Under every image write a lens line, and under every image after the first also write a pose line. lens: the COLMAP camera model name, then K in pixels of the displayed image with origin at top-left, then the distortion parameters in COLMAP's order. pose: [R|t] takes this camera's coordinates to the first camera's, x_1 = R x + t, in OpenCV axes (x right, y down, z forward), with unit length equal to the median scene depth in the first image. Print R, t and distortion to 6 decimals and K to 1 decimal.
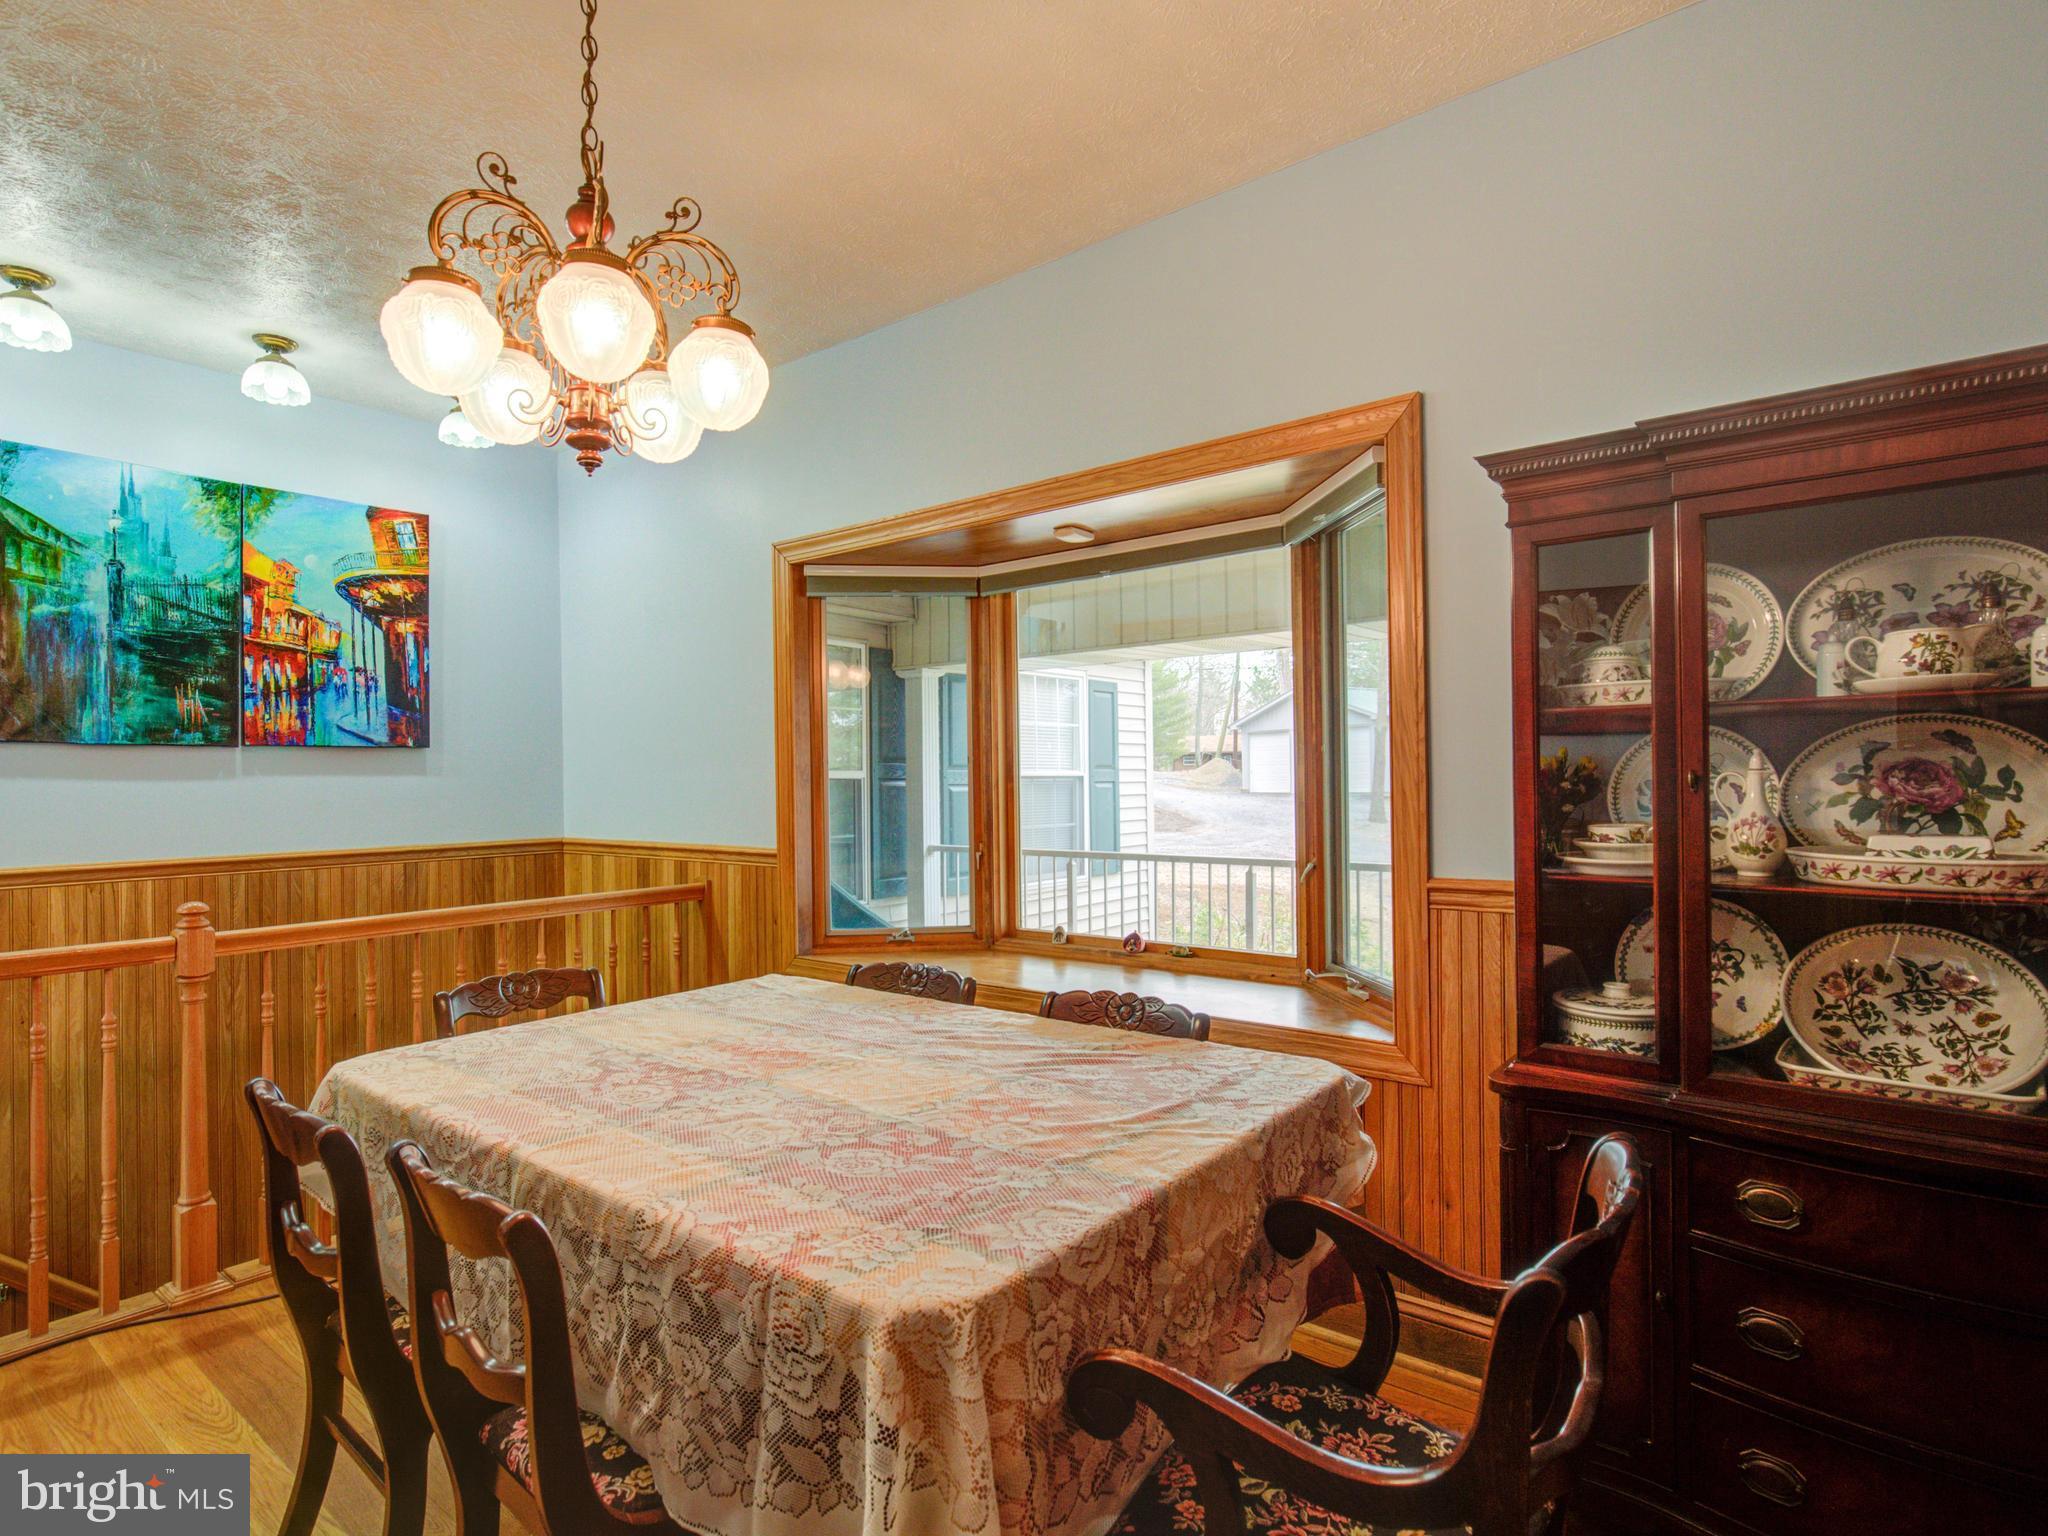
lens RADIAL K [[1049.2, 0, 1028.9], [0, 1049.2, 774.1], [0, 0, 1]] dist [-0.005907, 0.002181]
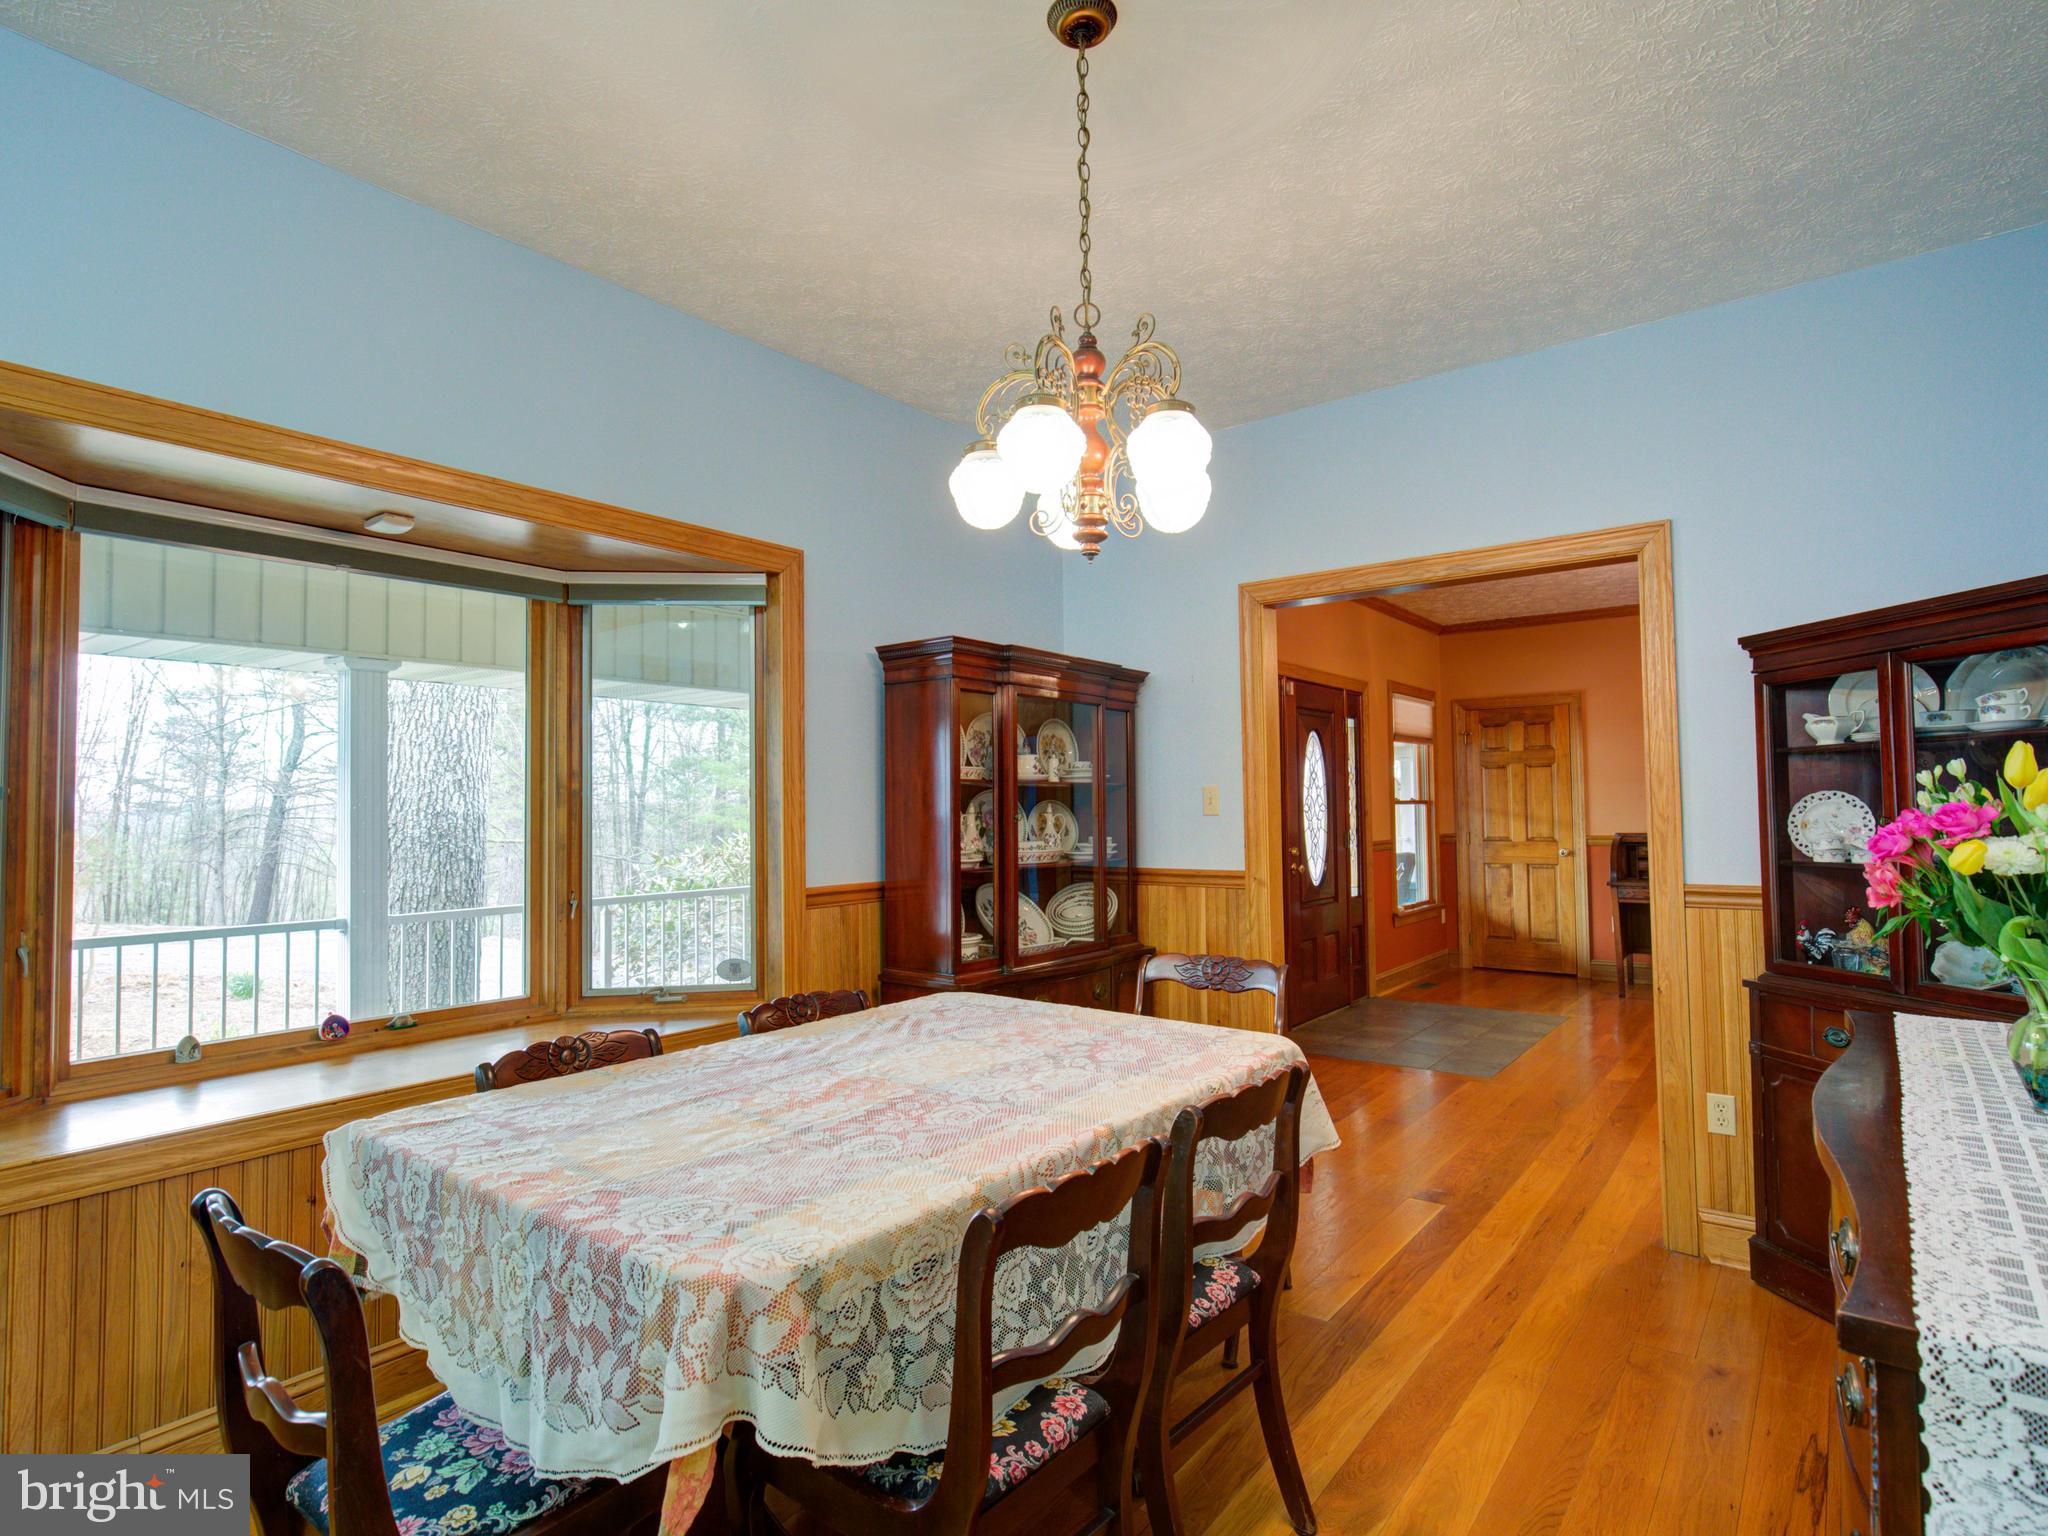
lens RADIAL K [[1049.2, 0, 1028.9], [0, 1049.2, 774.1], [0, 0, 1]] dist [-0.005907, 0.002181]
pose [[0.008932, 0.045781, 0.998912, -1.014976], [0.010021, 0.998897, -0.045870, 0.014228], [-0.999910, 0.010420, 0.008464, 0.659637]]
